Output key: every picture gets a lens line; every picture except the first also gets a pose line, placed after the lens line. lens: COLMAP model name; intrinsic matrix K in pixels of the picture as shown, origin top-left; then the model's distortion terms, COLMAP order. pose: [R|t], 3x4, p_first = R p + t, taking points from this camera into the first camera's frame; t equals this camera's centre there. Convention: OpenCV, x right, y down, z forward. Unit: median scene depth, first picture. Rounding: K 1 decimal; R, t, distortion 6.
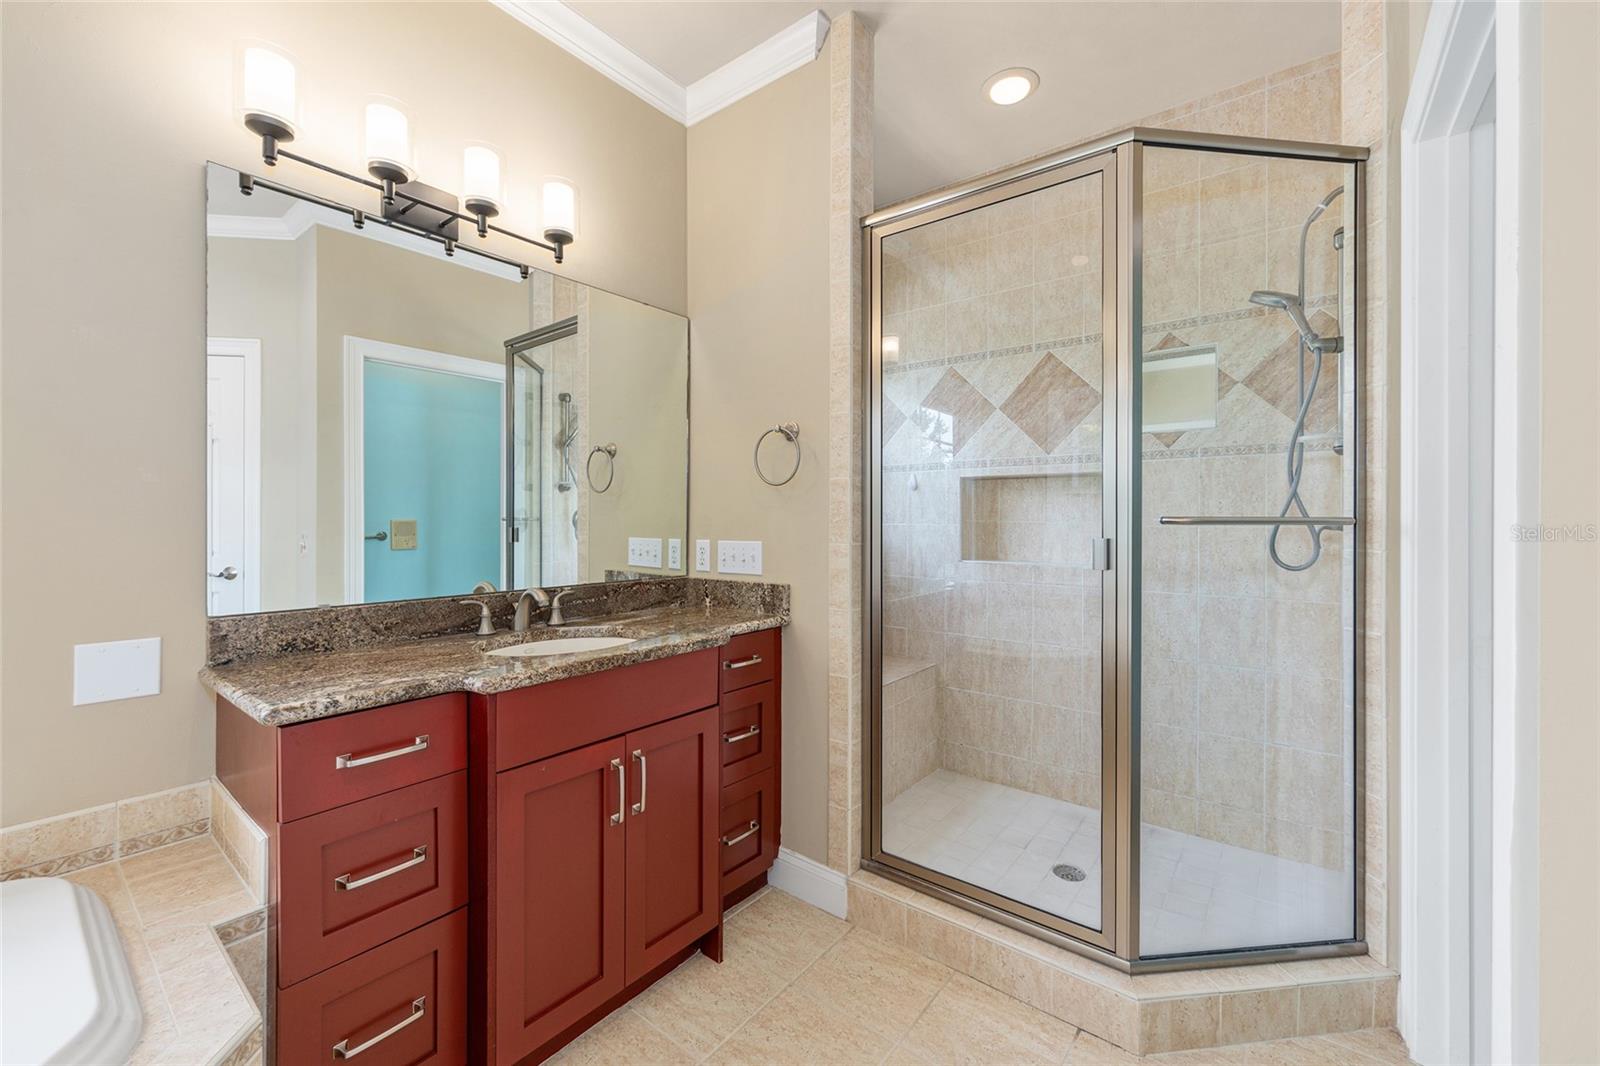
lens RADIAL K [[645.6, 0, 799.9], [0, 645.6, 523.8], [0, 0, 1]] dist [-0.000885, 0.000483]
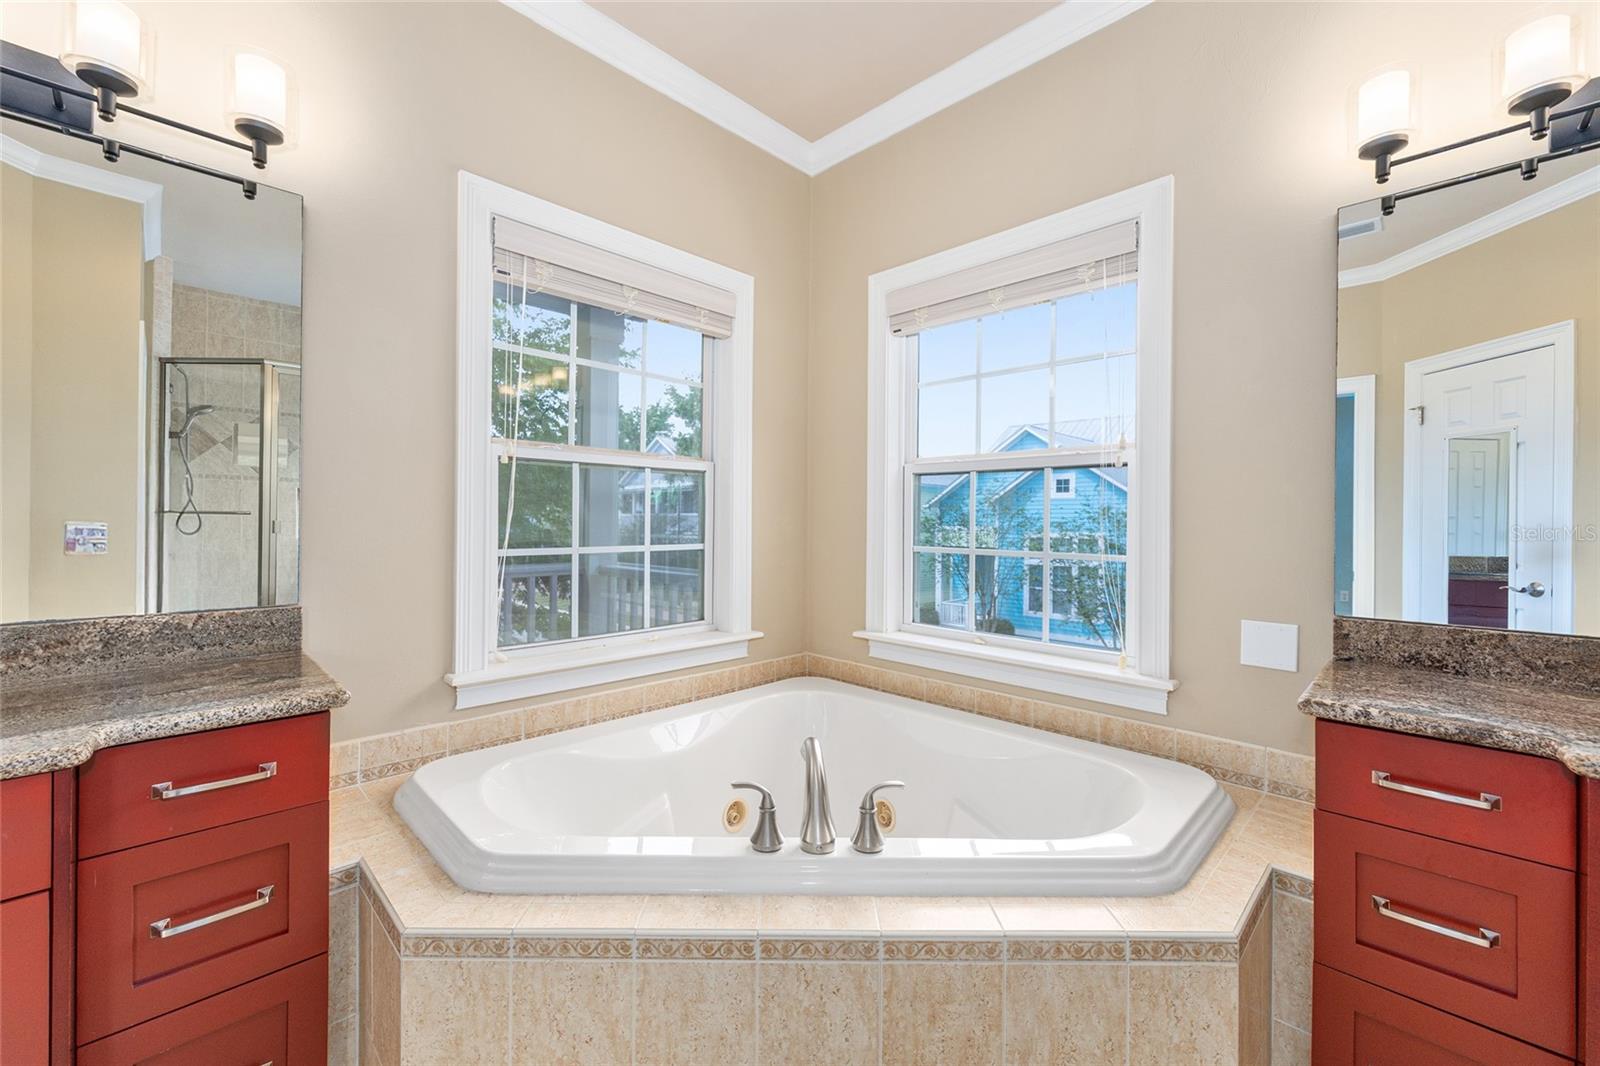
lens RADIAL K [[645.6, 0, 799.9], [0, 645.6, 523.8], [0, 0, 1]] dist [-0.000885, 0.000483]
pose [[-0.120158, -0.000814, -0.992754, 0.319364], [-0.014301, 0.999897, 0.000911, -0.001954], [0.992652, 0.014307, -0.120157, 0.219268]]
